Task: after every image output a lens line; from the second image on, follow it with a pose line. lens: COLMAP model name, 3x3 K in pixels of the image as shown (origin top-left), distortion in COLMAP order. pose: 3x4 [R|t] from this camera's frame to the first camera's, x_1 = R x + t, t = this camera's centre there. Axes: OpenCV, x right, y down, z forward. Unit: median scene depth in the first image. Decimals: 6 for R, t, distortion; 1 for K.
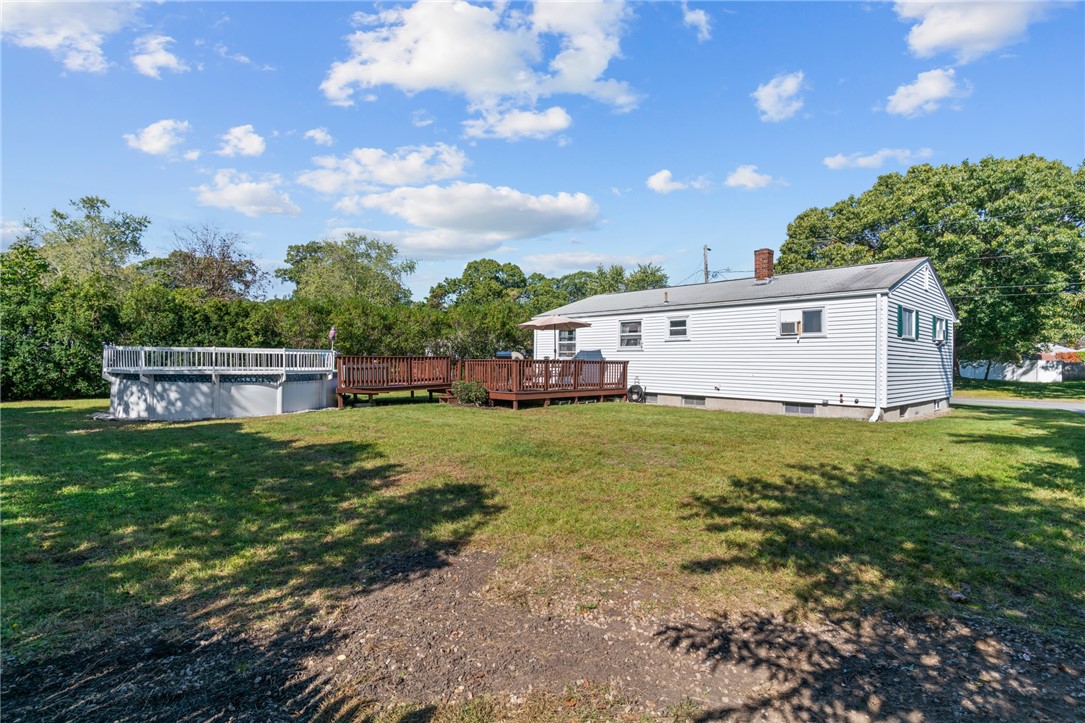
lens RADIAL K [[512.0, 0, 541.0], [0, 512.0, 359.4], [0, 0, 1]] dist [0.004873, -0.001365]
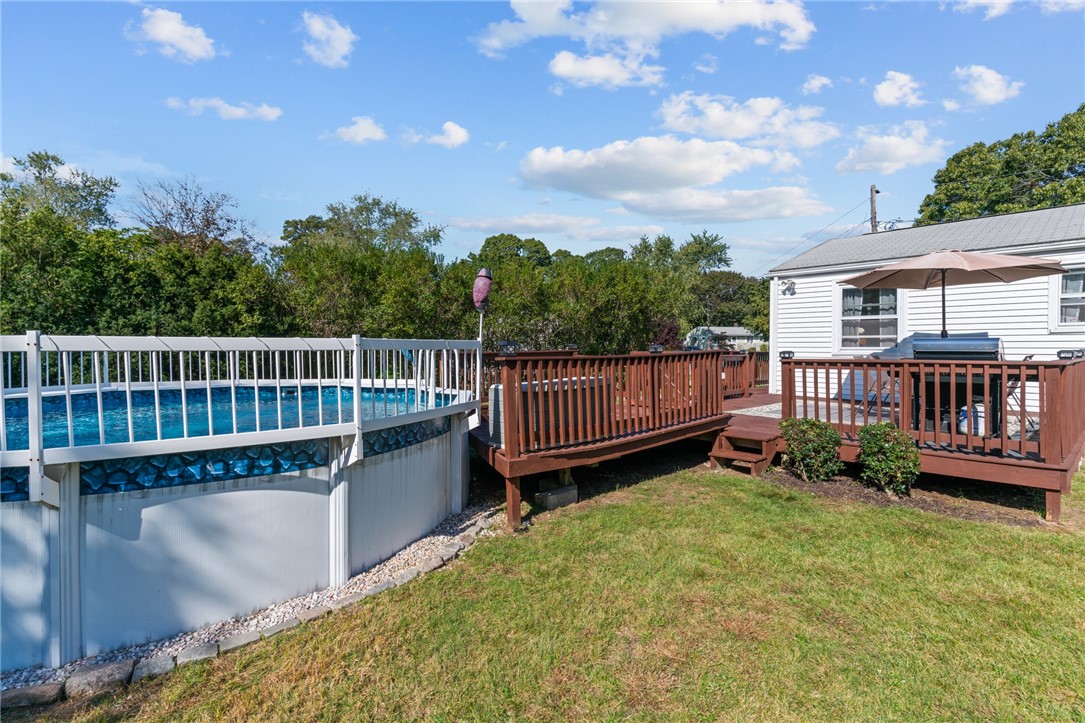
lens RADIAL K [[512.0, 0, 538.7], [0, 512.0, 357.0], [0, 0, 1]] dist [0.004873, -0.001365]
pose [[0.999917, -0.012546, 0.002793, -0.253800], [0.012476, 0.999636, 0.023920, -0.009987], [-0.003092, -0.023883, 0.999710, 0.460108]]
